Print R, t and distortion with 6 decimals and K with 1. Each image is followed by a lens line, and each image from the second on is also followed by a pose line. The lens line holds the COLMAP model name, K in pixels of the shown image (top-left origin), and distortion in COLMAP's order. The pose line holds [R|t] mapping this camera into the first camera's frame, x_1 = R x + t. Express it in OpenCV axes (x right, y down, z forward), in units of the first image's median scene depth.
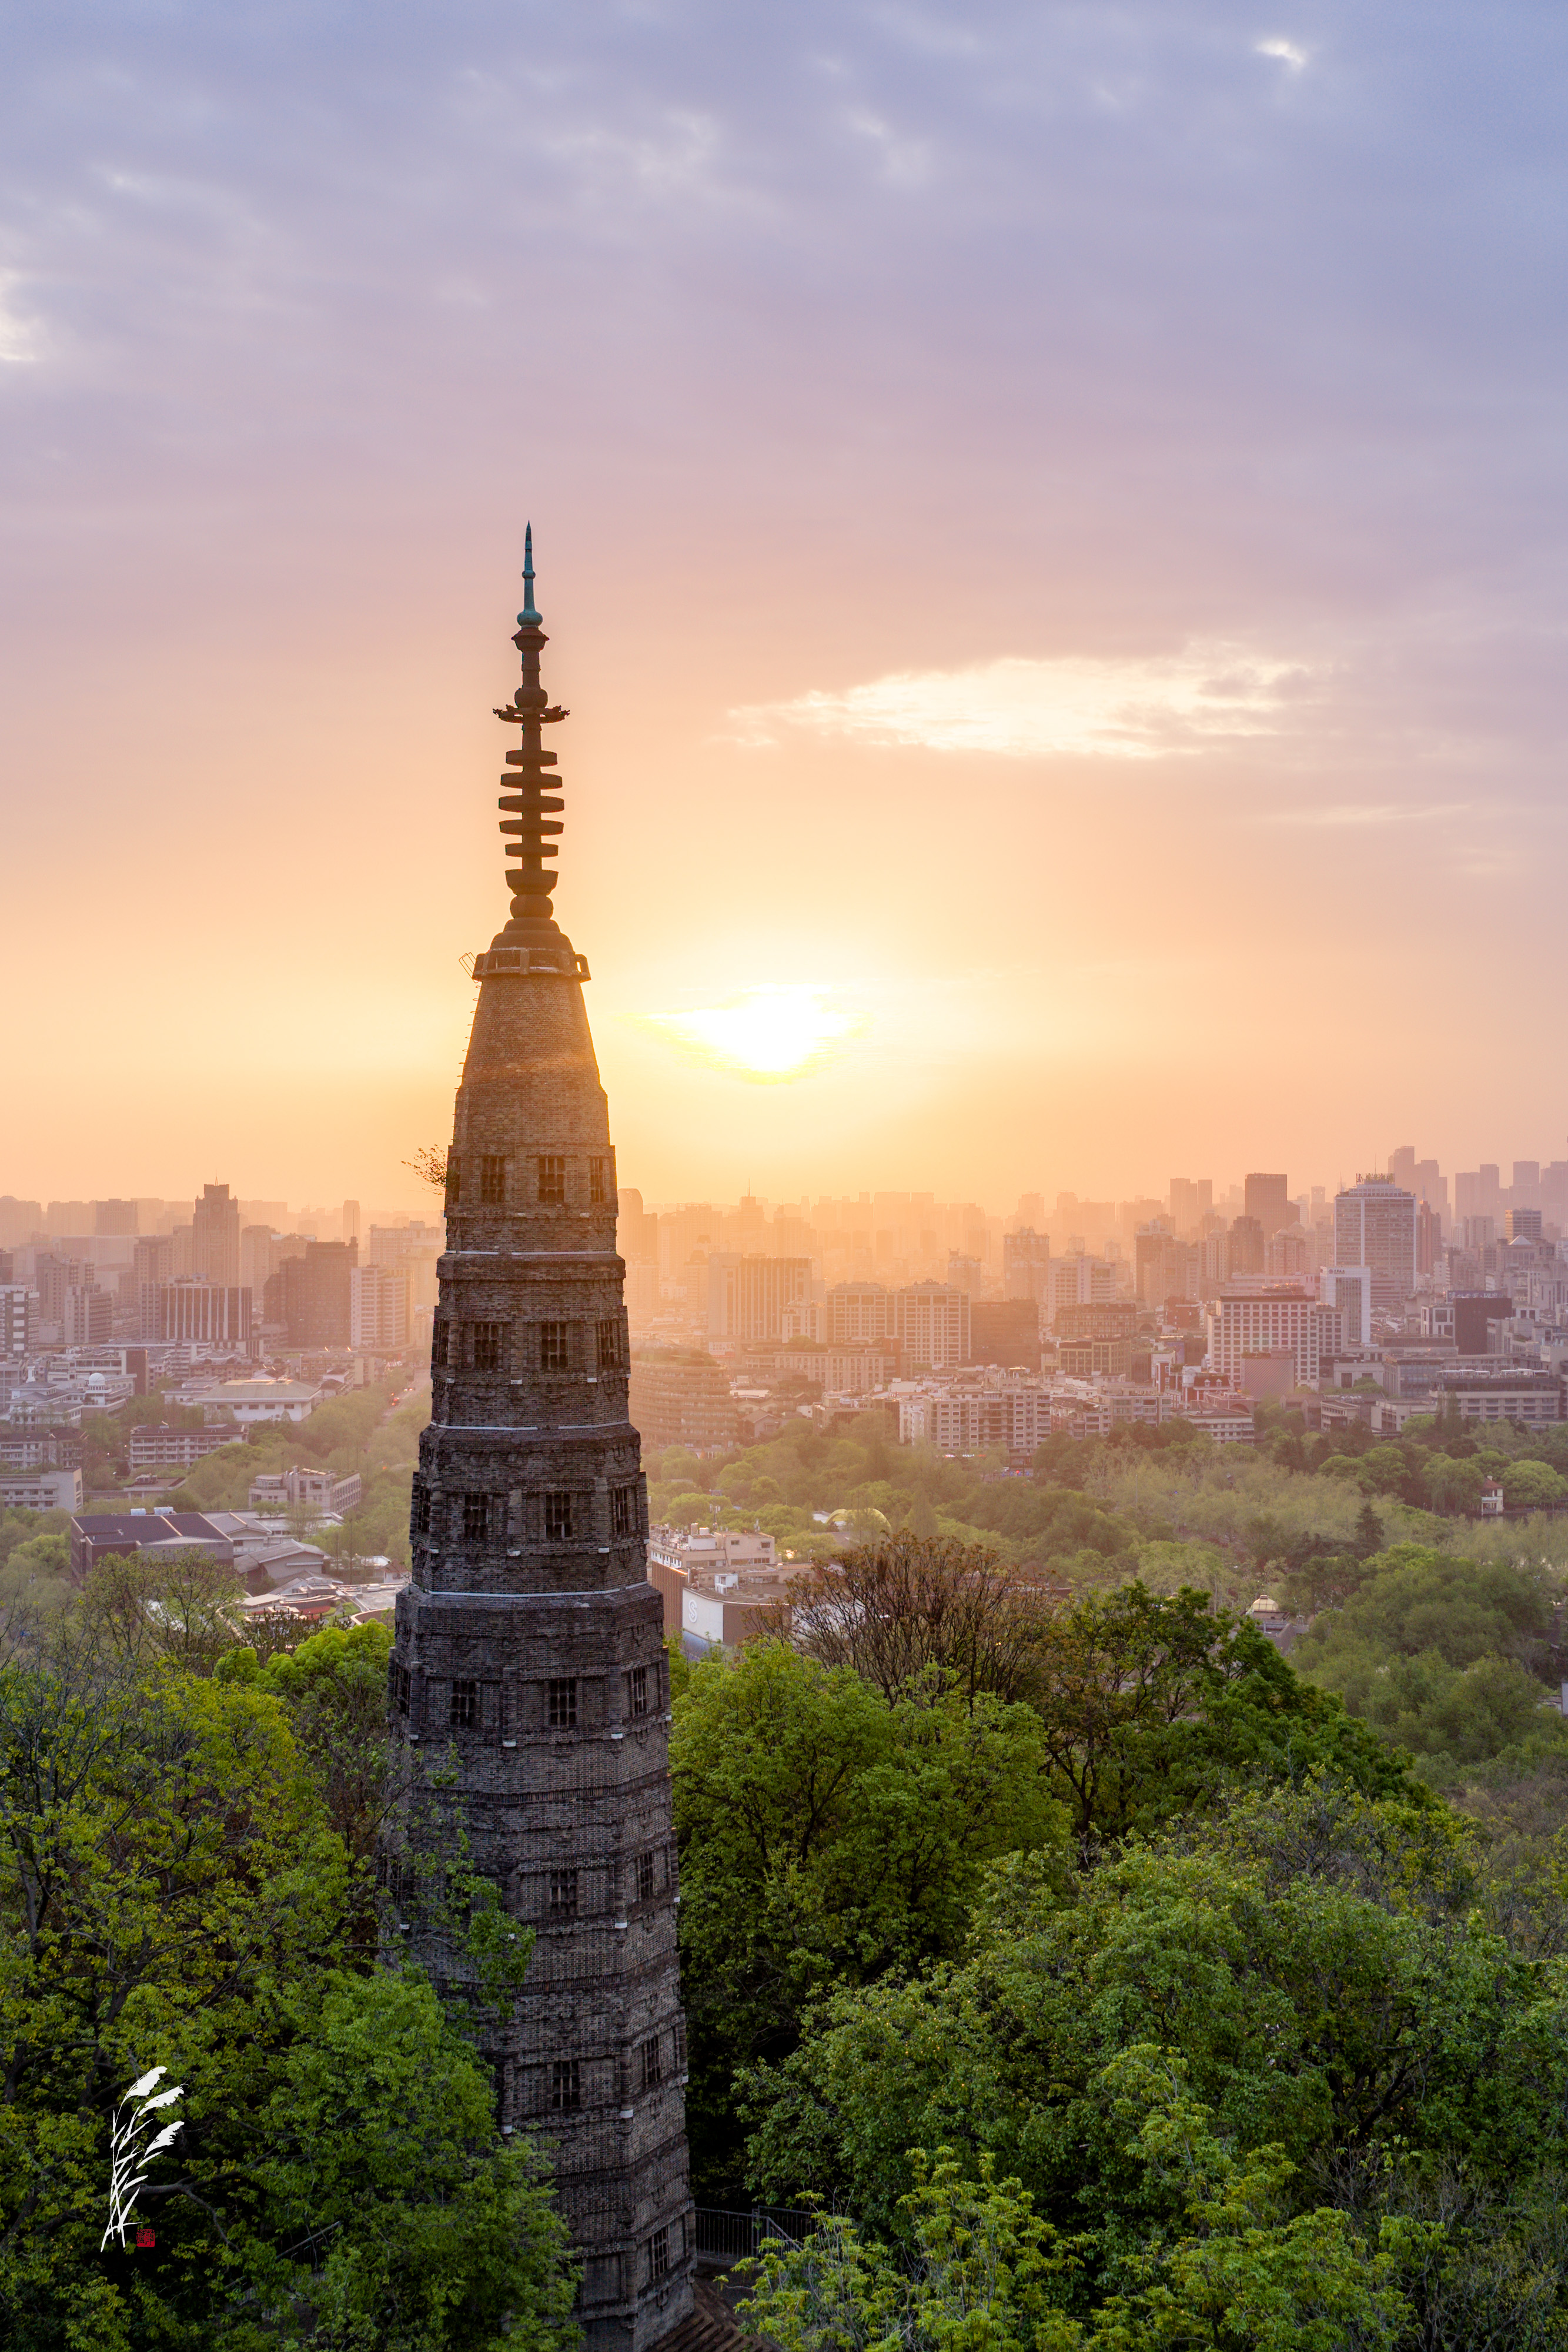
lens RADIAL K [[1957.2, 0, 784.0], [0, 1957.2, 1176.0], [0, 0, 1]] dist [0.040499, -0.058059]
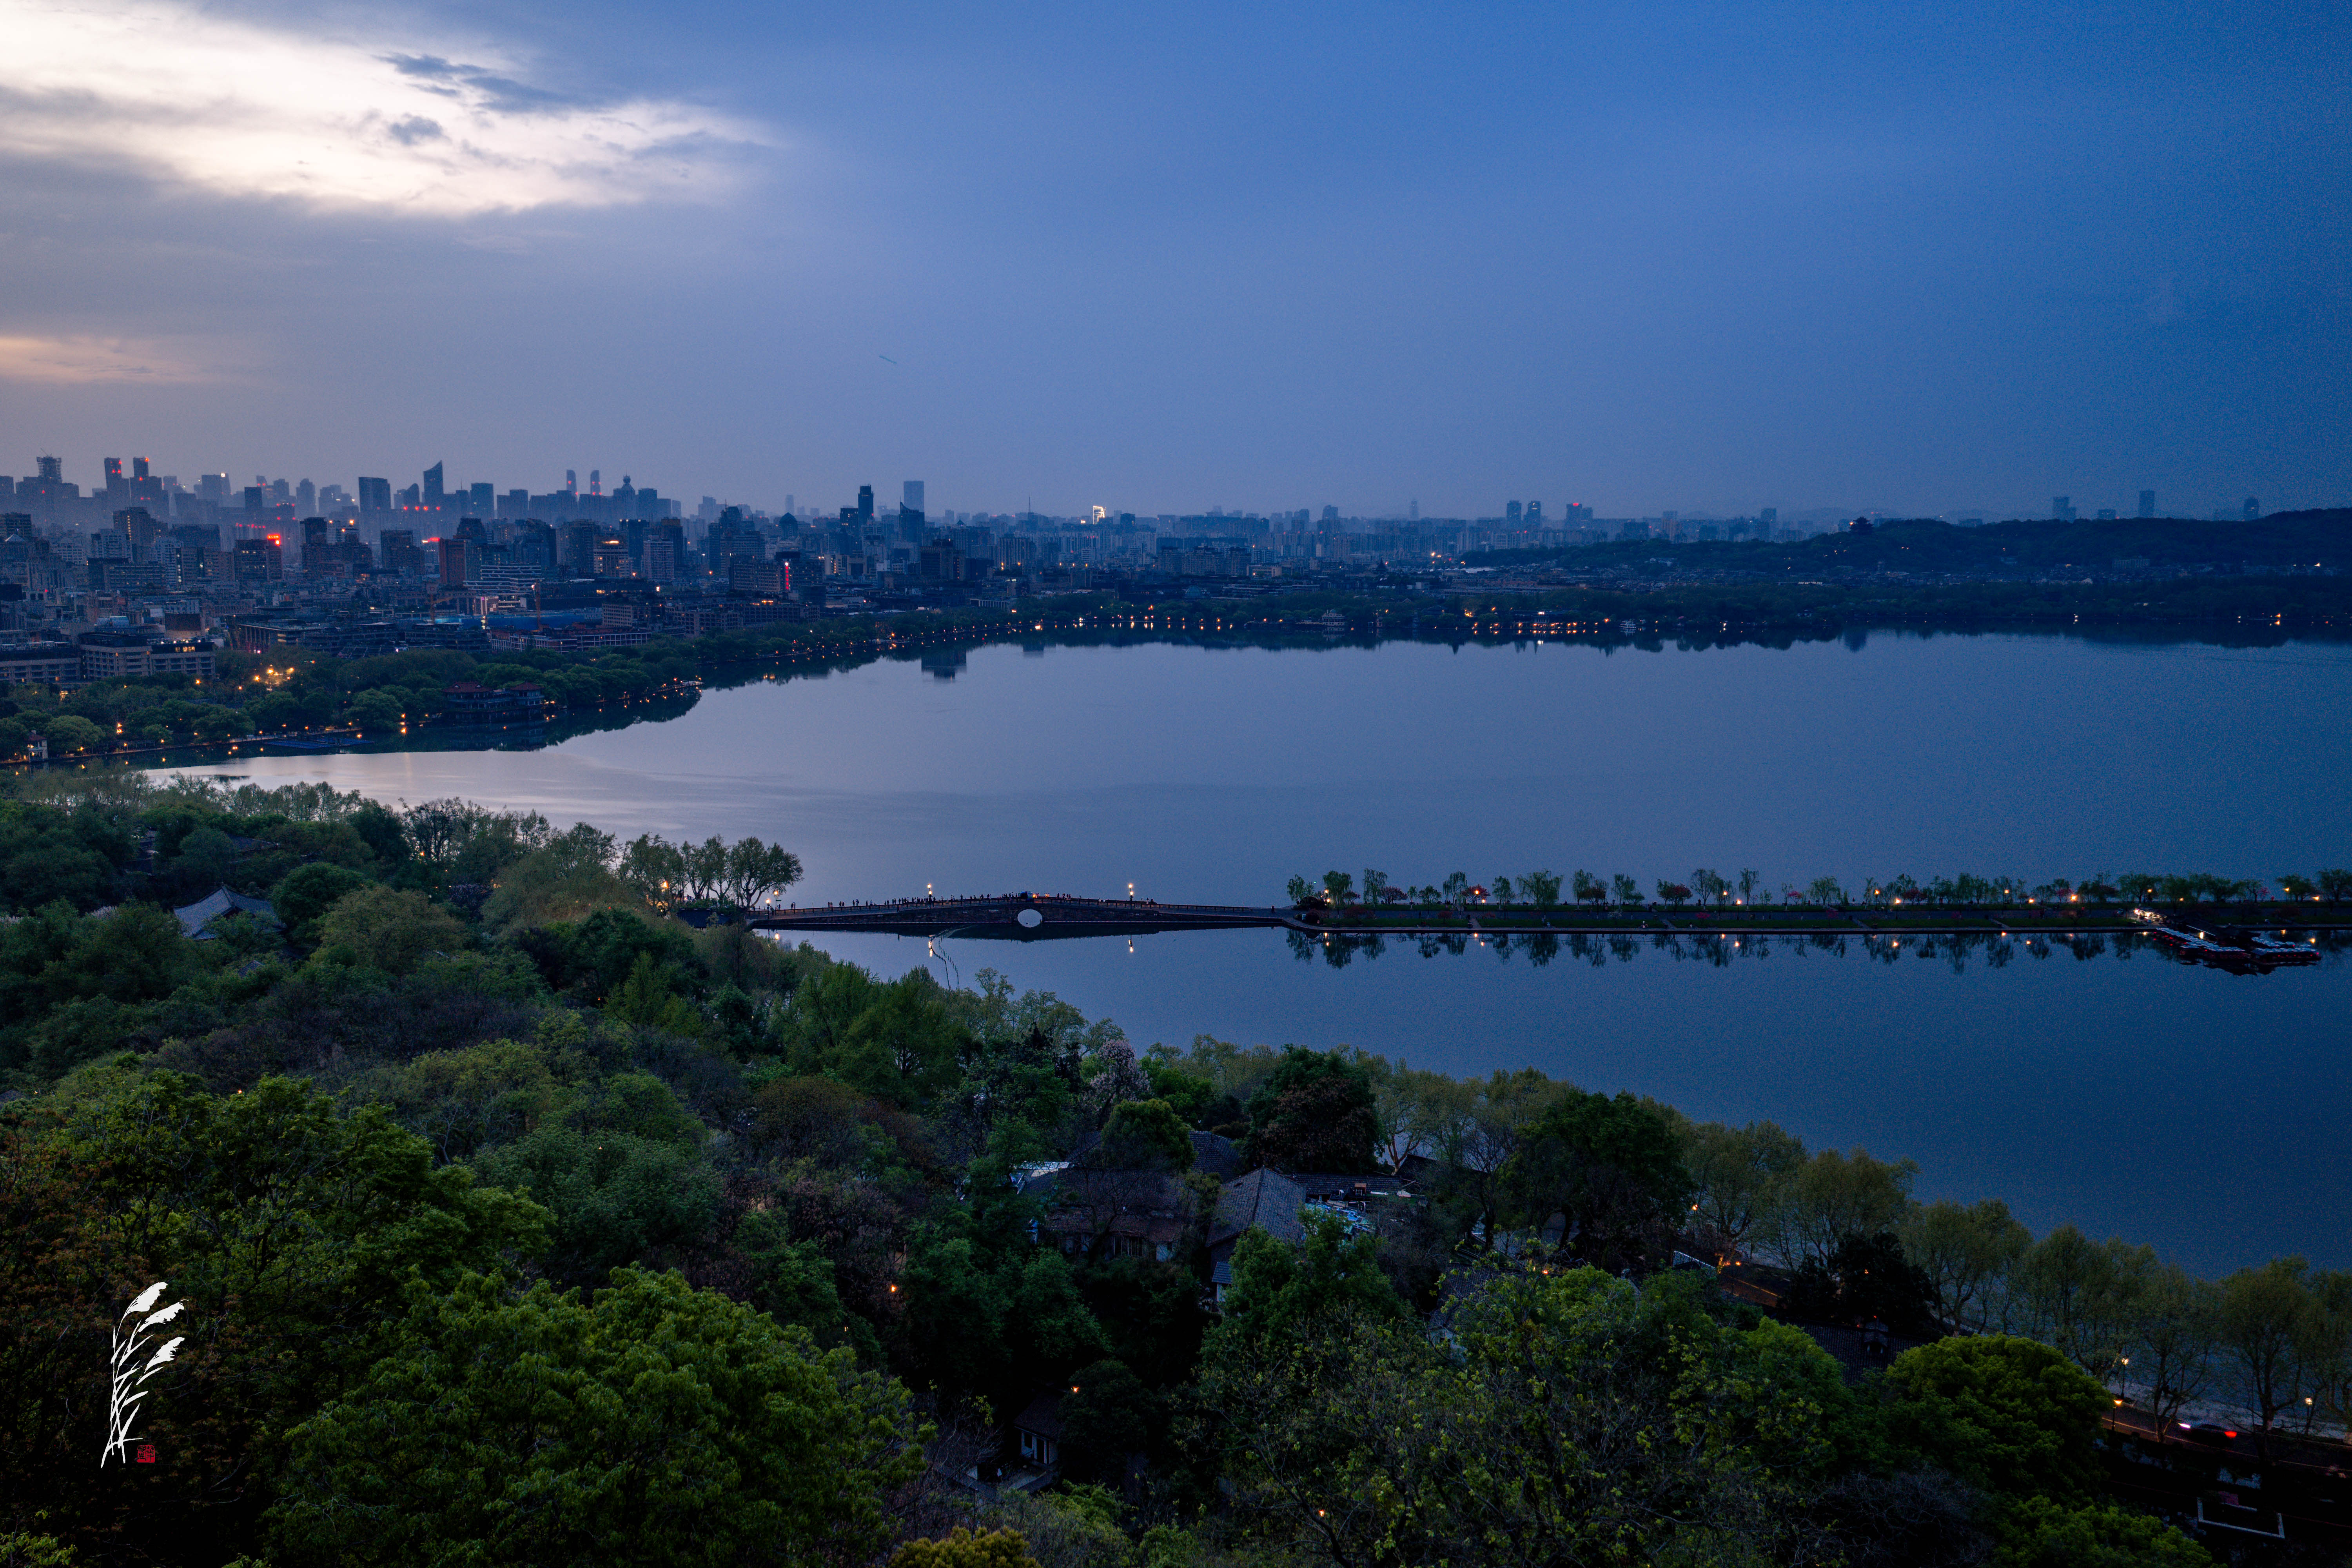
lens RADIAL K [[1957.3, 0, 1167.0], [0, 1957.3, 797.8], [0, 0, 1]] dist [0.040499, -0.058059]
pose [[0.717515, -0.095991, 0.689897, 0.013215], [-0.019370, 0.987326, 0.157520, -0.015491], [-0.696274, -0.126386, 0.706561, -0.409001]]
